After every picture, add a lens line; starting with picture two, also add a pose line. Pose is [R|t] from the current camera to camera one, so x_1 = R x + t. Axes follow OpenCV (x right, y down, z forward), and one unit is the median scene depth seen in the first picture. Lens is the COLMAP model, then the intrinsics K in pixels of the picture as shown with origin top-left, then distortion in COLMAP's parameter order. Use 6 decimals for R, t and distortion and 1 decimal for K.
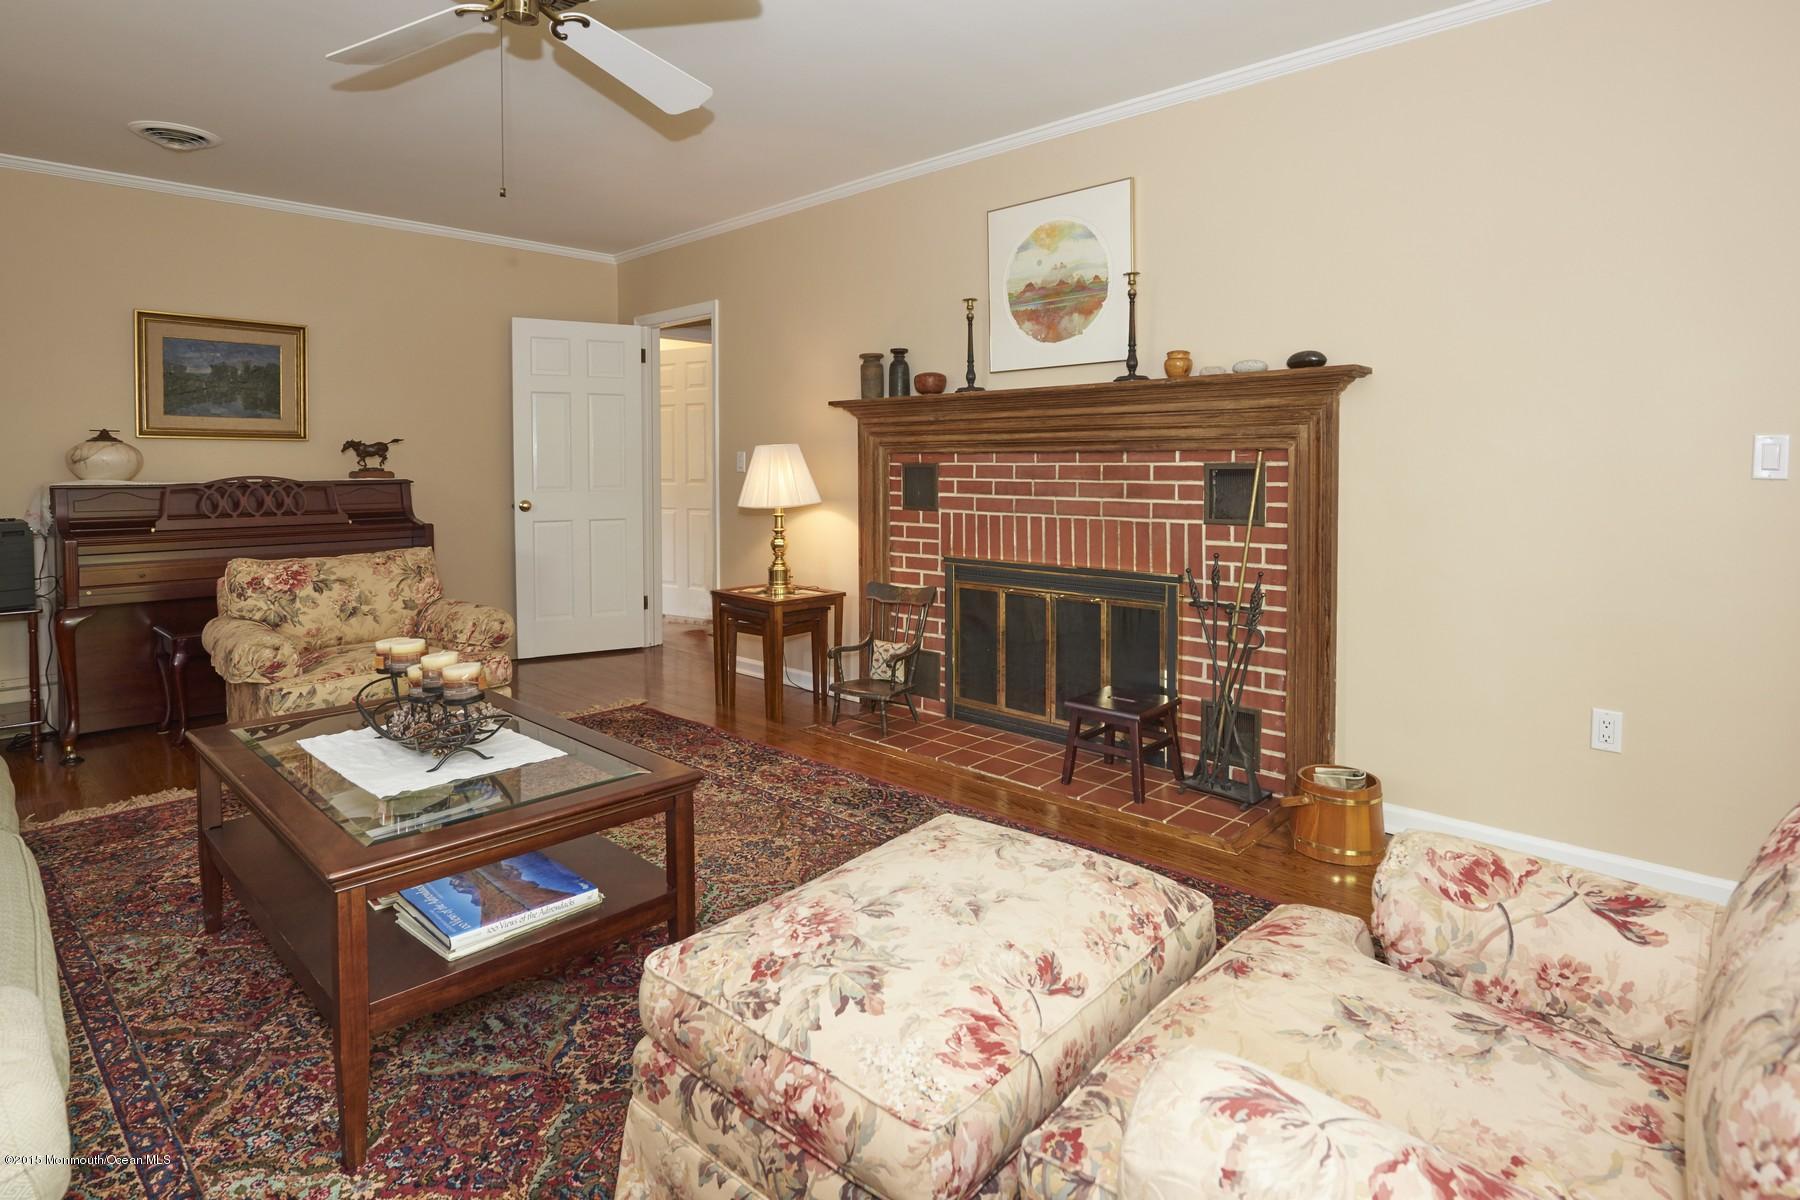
lens RADIAL K [[929.1, 0, 904.0], [0, 929.1, 606.1], [0, 0, 1]] dist [-0.002709, -0.000469]
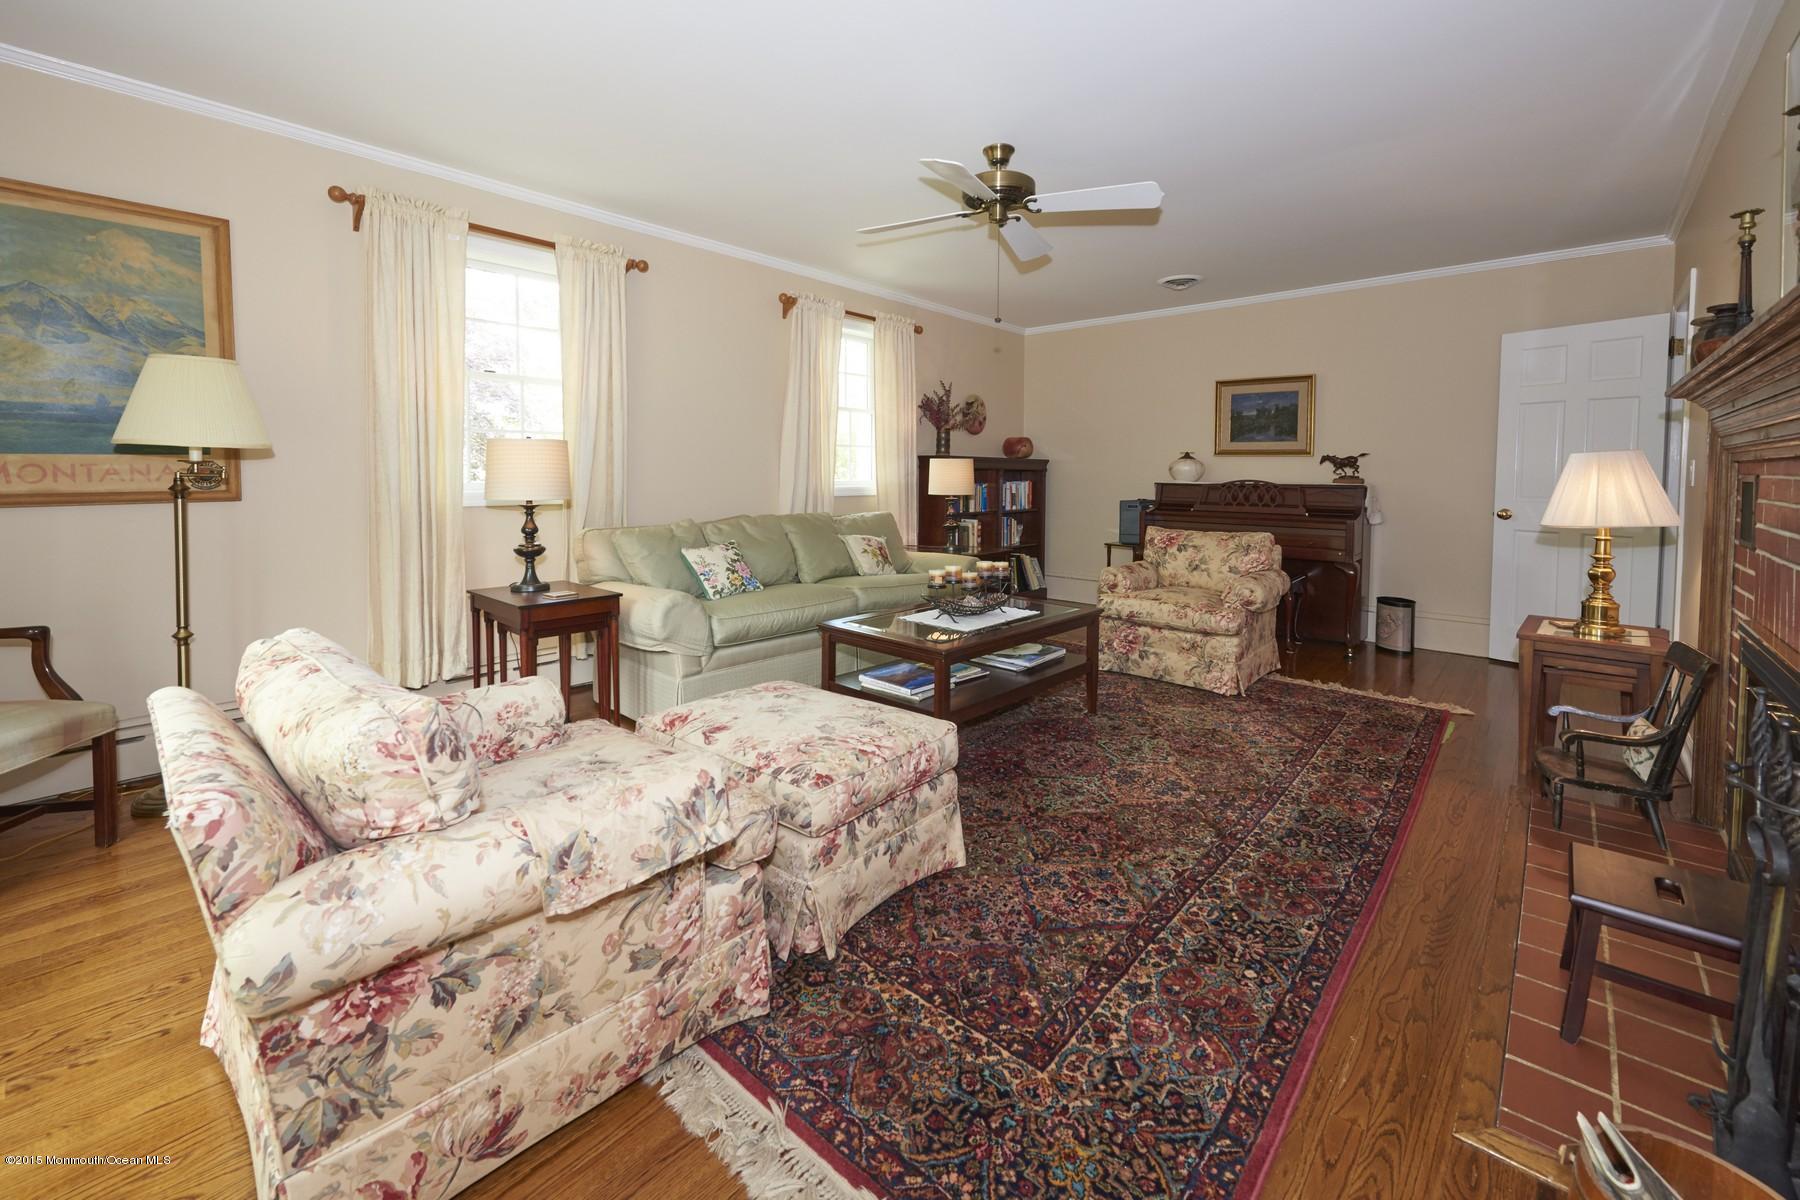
lens RADIAL K [[728.1, 0, 906.0], [0, 728.1, 594.7], [0, 0, 1]] dist [-0.002997, -0.000170]
pose [[0.035513, 0.170390, -0.984737, 0.507209], [-0.159979, 0.973620, 0.162697, -0.059907], [0.986481, 0.151759, 0.061835, 0.392987]]
